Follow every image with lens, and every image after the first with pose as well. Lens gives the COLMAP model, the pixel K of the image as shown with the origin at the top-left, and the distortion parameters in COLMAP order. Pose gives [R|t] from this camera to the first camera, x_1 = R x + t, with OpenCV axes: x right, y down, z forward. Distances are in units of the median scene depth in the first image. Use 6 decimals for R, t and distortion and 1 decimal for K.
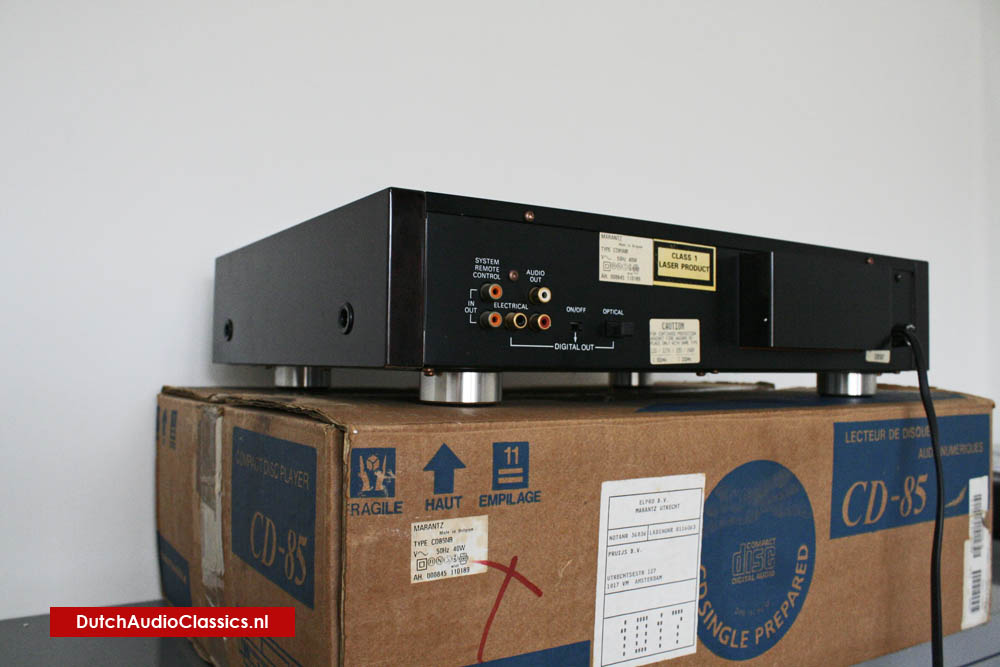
lens RADIAL K [[859.0, 0, 497.0], [0, 859.0, 333.8], [0, 0, 1]] dist [-0.160274, 0.124053]
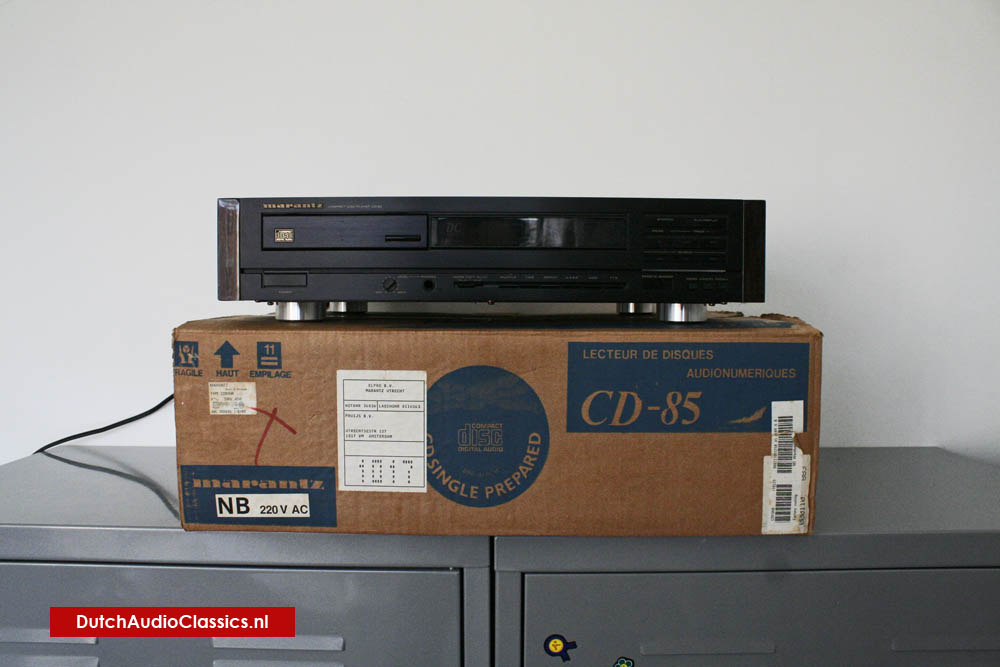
lens RADIAL K [[841.6, 0, 498.4], [0, 841.6, 334.5], [0, 0, 1]] dist [-0.172650, 0.145531]
pose [[0.848134, 0.024306, -0.529224, 1.114856], [0.022697, 0.996363, 0.082134, -0.014416], [0.529295, -0.081673, 0.844497, -0.154569]]
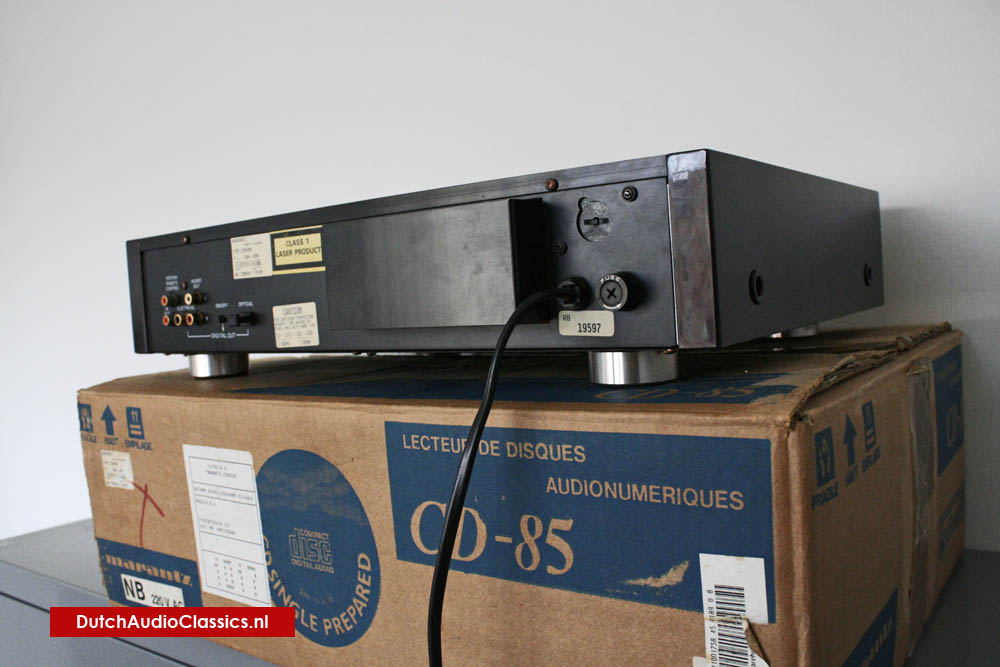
lens RADIAL K [[868.3, 0, 498.7], [0, 868.3, 325.4], [0, 0, 1]] dist [-0.181178, 0.188998]
pose [[0.369837, 0.007031, -0.929070, 1.378762], [0.104159, 0.993354, 0.048981, -0.018118], [0.923240, -0.114886, 0.366647, 0.907615]]
